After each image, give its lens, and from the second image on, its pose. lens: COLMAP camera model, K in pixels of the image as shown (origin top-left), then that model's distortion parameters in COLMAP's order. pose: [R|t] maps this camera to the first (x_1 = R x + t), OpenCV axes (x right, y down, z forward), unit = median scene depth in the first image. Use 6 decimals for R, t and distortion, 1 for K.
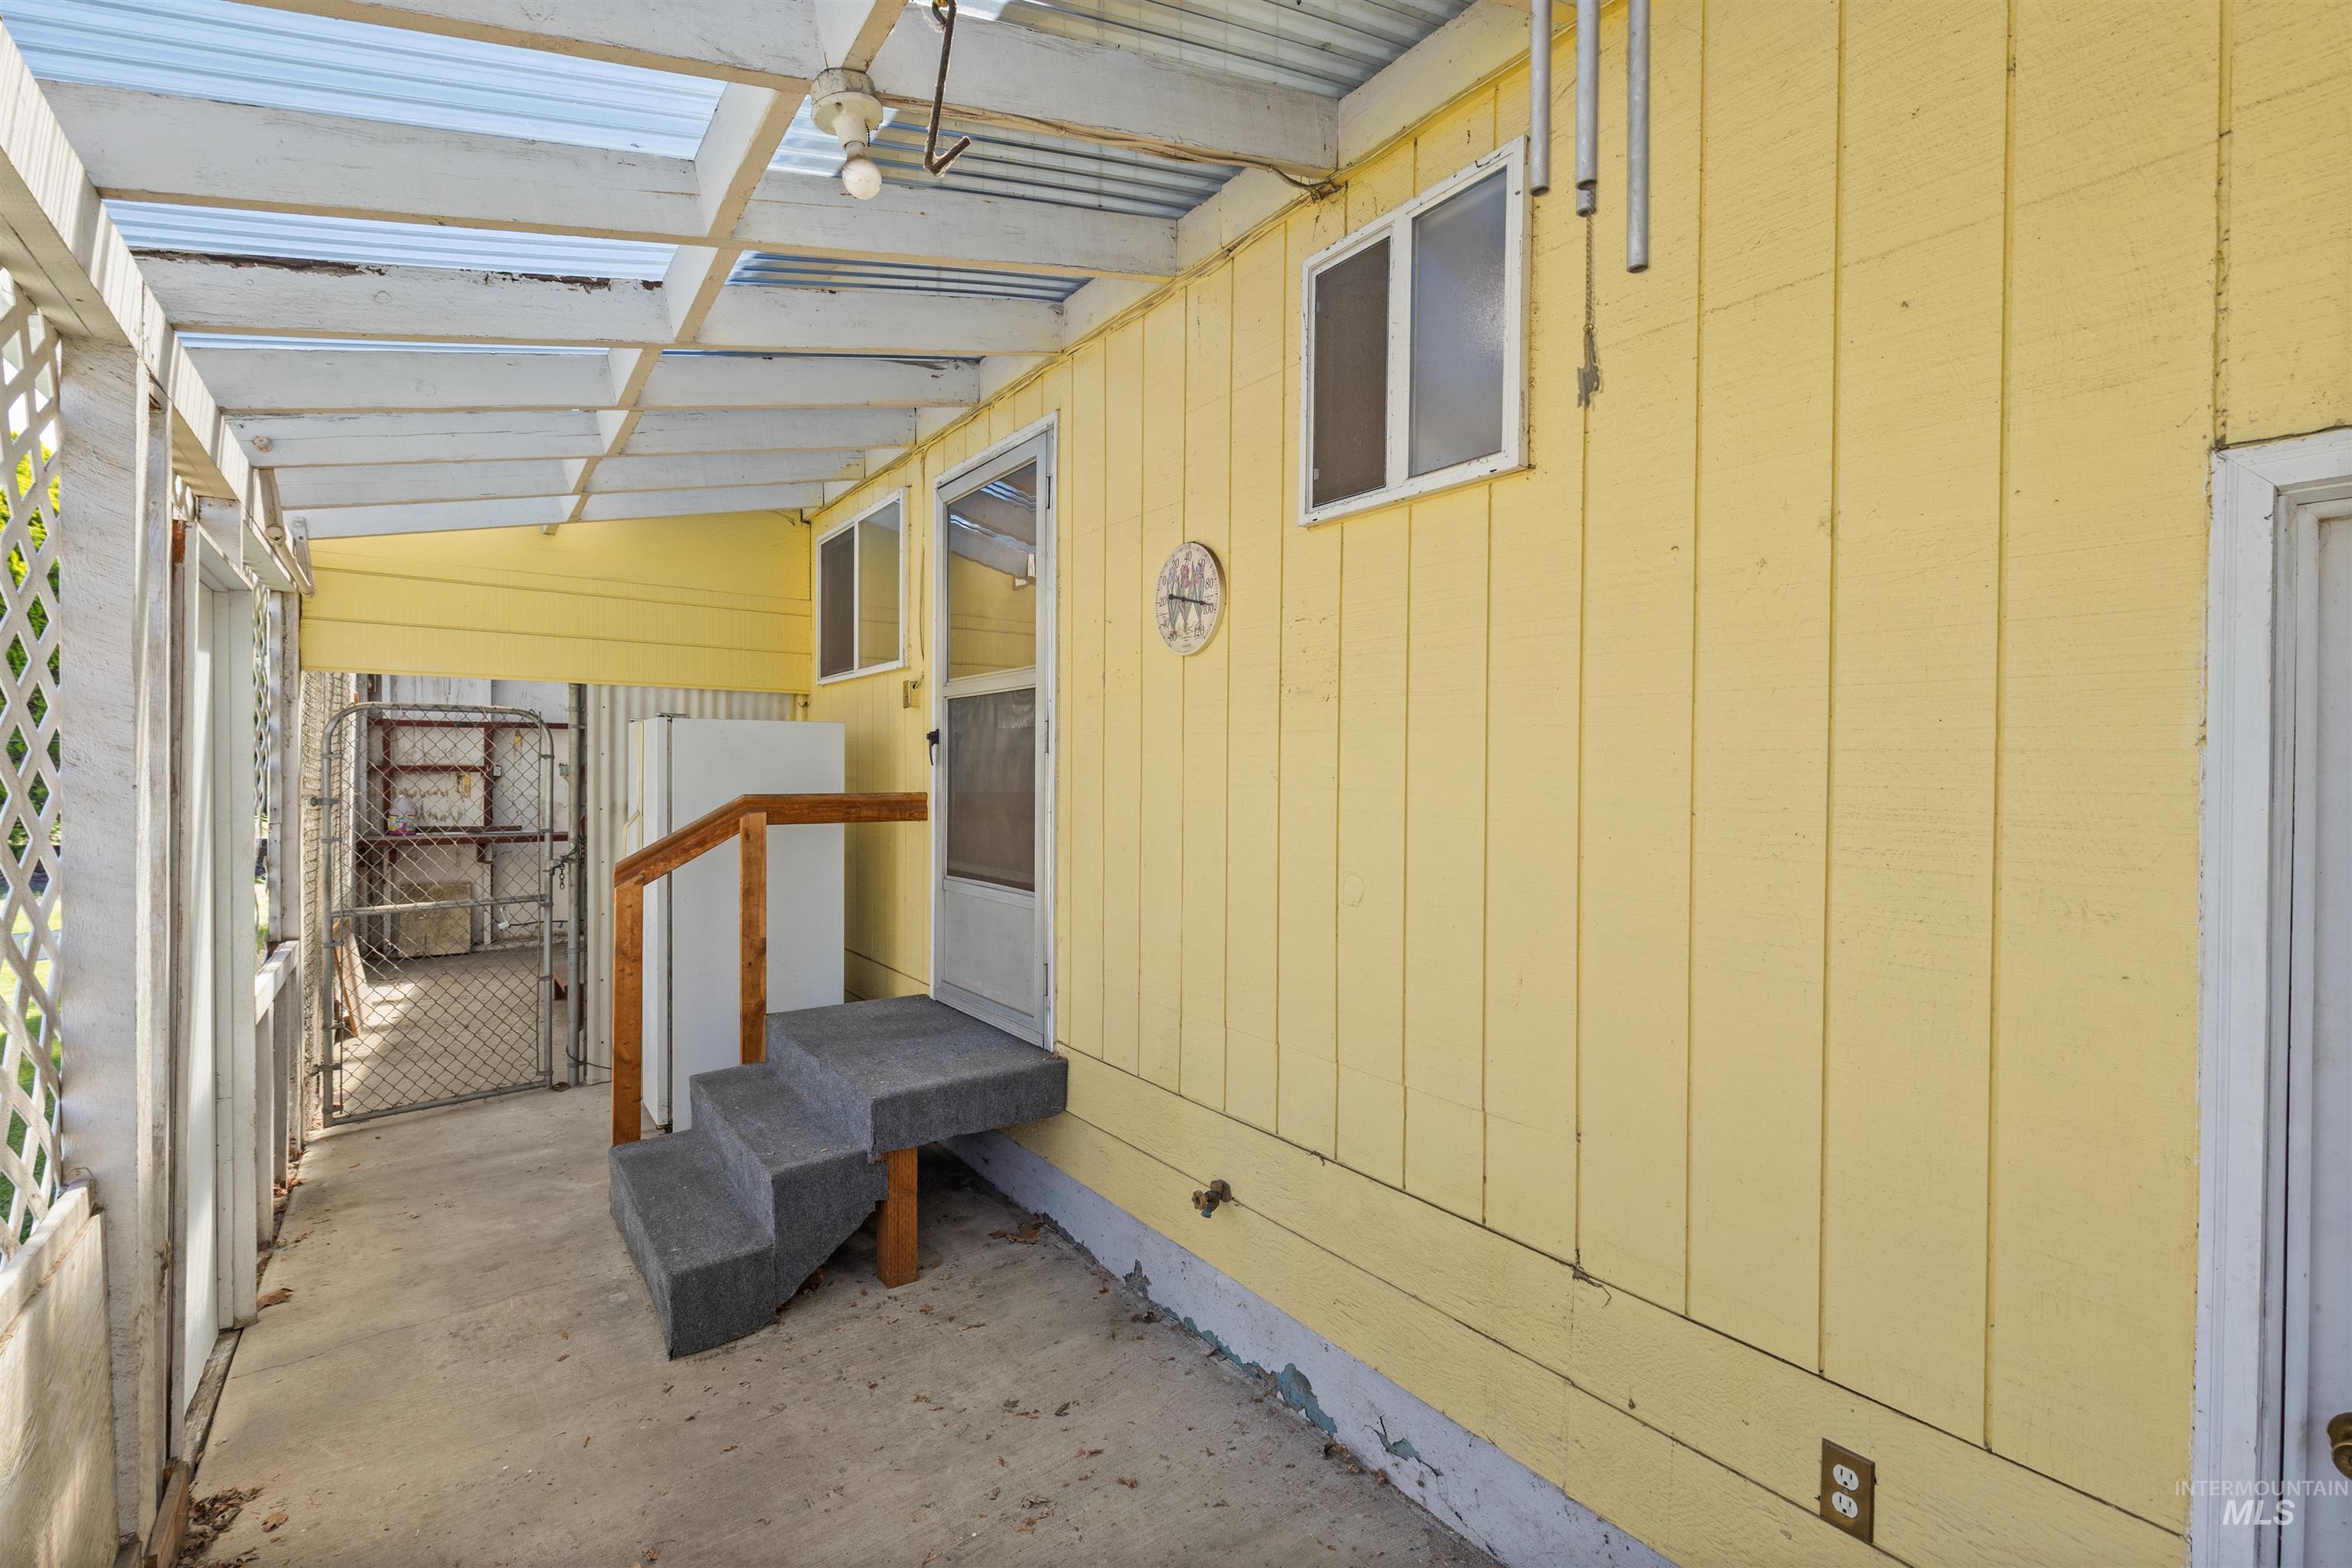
lens RADIAL K [[1064.8, 0, 1181.2], [0, 1064.8, 775.3], [0, 0, 1]] dist [-0.001756, 0.000191]
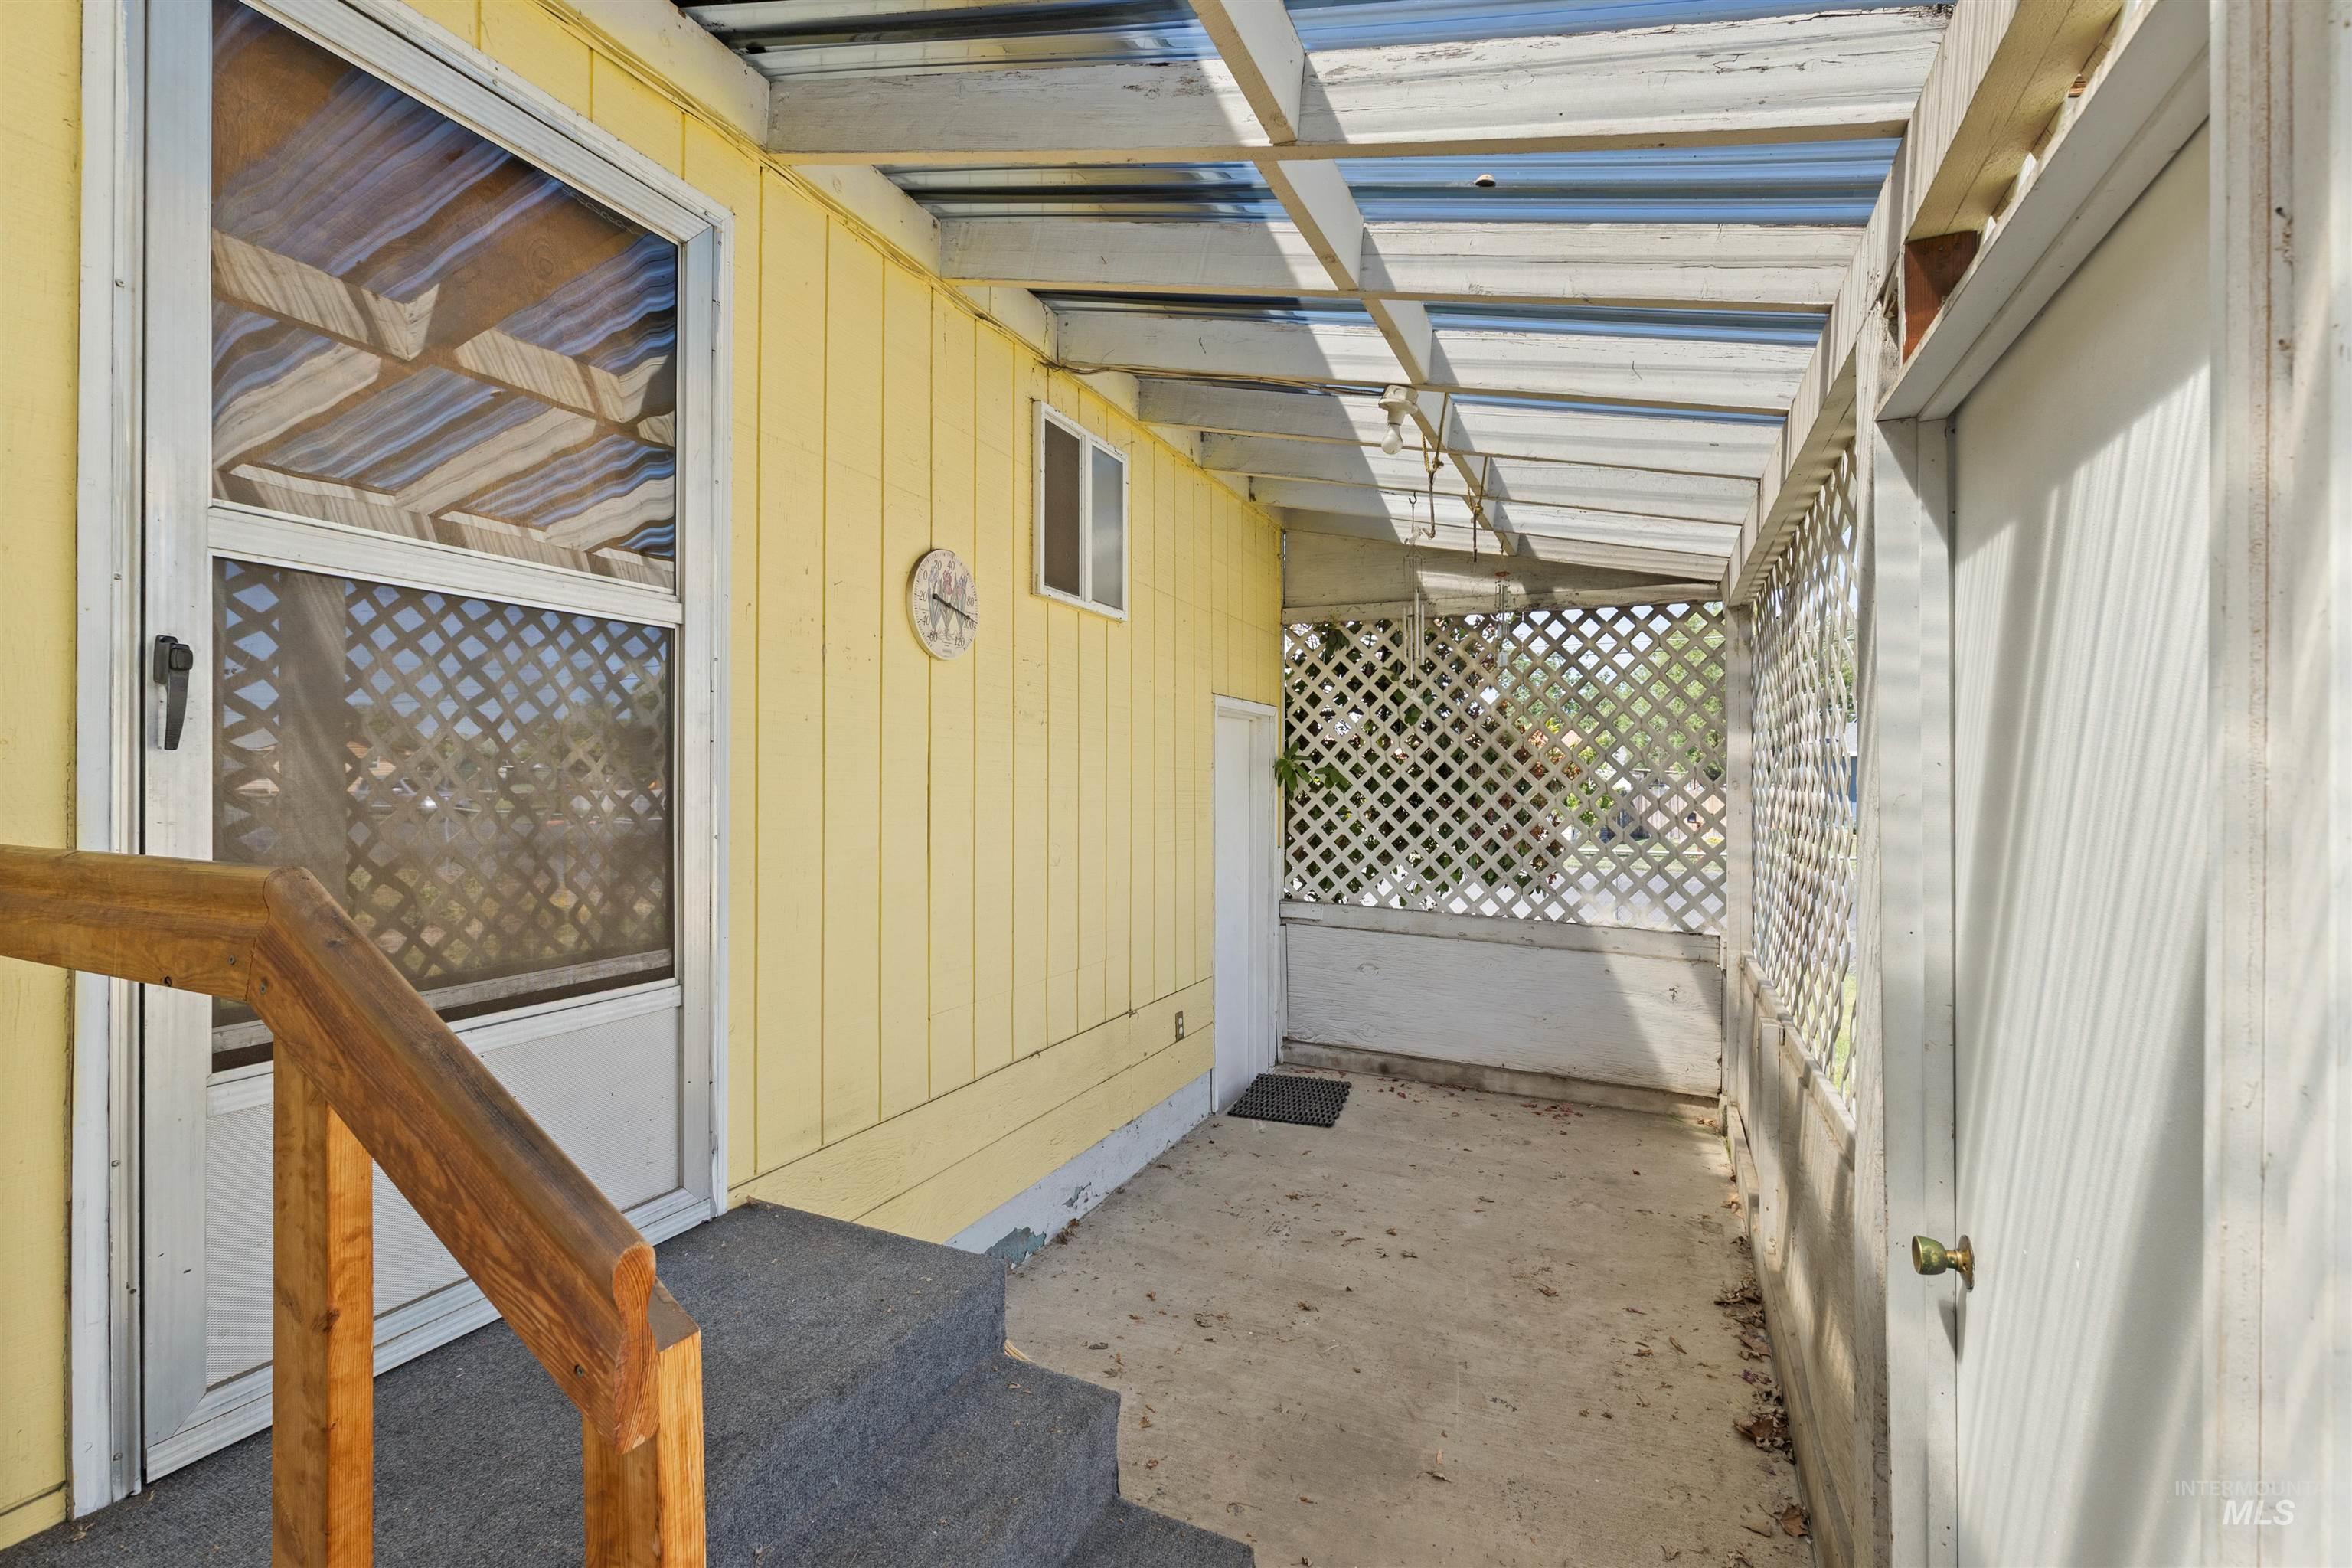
lens RADIAL K [[1064.8, 0, 1181.2], [0, 1064.8, 775.3], [0, 0, 1]] dist [-0.001756, 0.000191]
pose [[-0.518701, -0.001611, 0.854954, -0.990338], [-0.001612, 0.999998, 0.000907, -0.003473], [-0.854954, -0.000907, -0.518703, 1.343552]]
